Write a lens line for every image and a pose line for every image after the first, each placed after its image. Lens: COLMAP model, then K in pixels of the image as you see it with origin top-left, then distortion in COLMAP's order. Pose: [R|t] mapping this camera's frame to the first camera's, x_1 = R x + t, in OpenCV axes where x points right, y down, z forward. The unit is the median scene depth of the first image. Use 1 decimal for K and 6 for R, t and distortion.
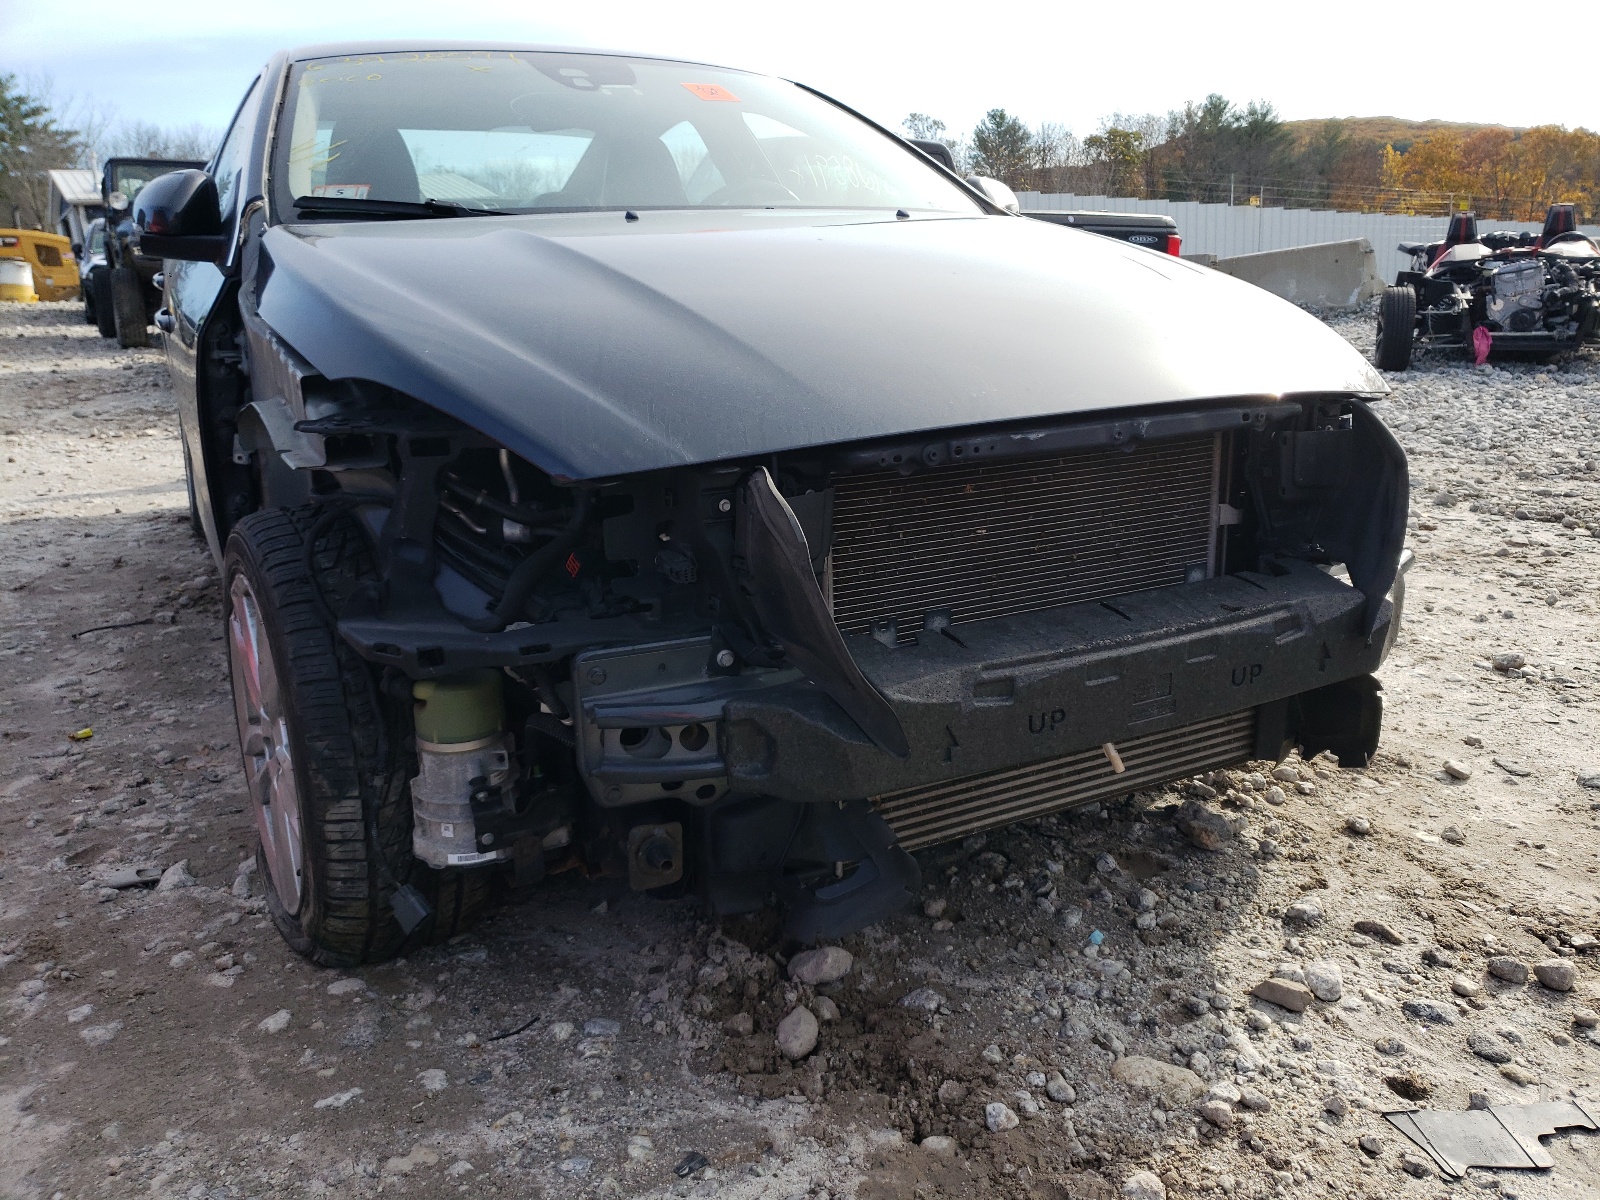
lens RADIAL K [[1210.6, 0, 800.0], [0, 1210.6, 600.0], [0, 0, 1]] dist [0.000784, 0.015664]
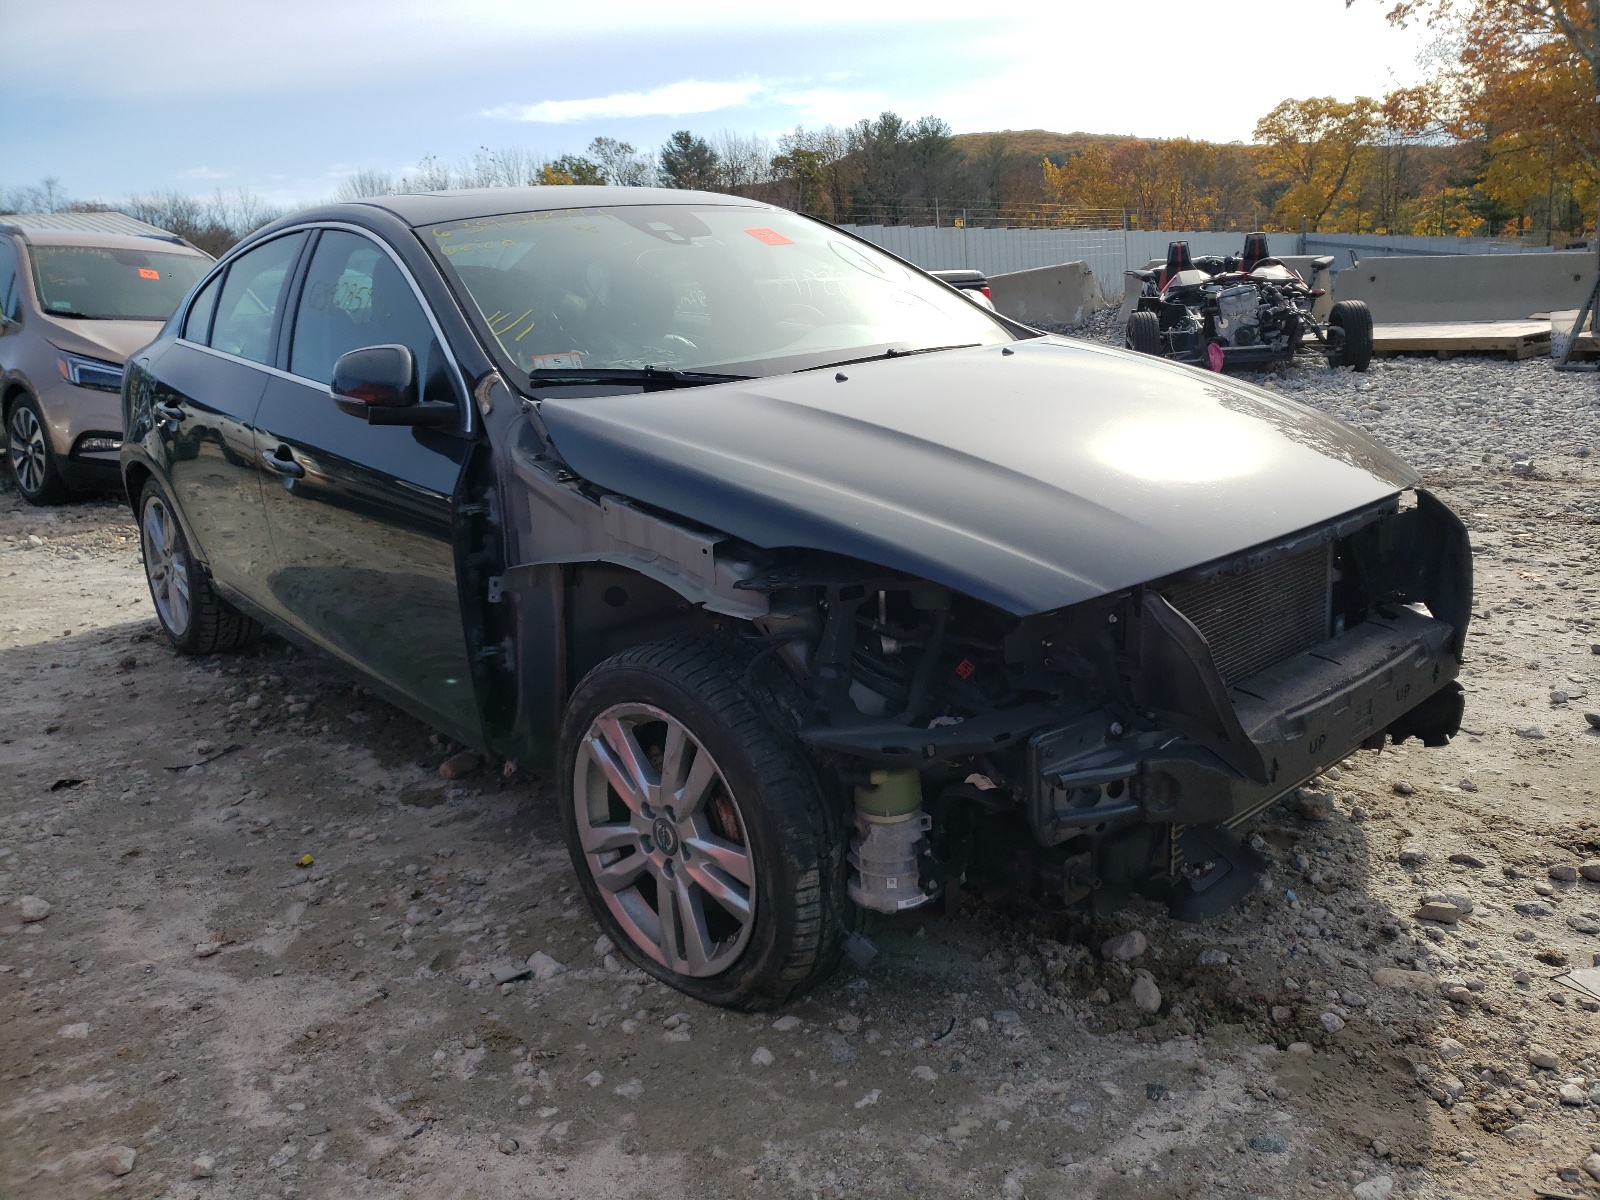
lens RADIAL K [[1205.9, 0, 800.0], [0, 1205.9, 600.0], [0, 0, 1]] dist [0.012121, 0.004352]
pose [[0.972463, -0.100796, 0.210131, -0.552940], [0.104435, 0.994512, -0.006262, -0.101237], [-0.208346, 0.028034, 0.977653, -0.225622]]
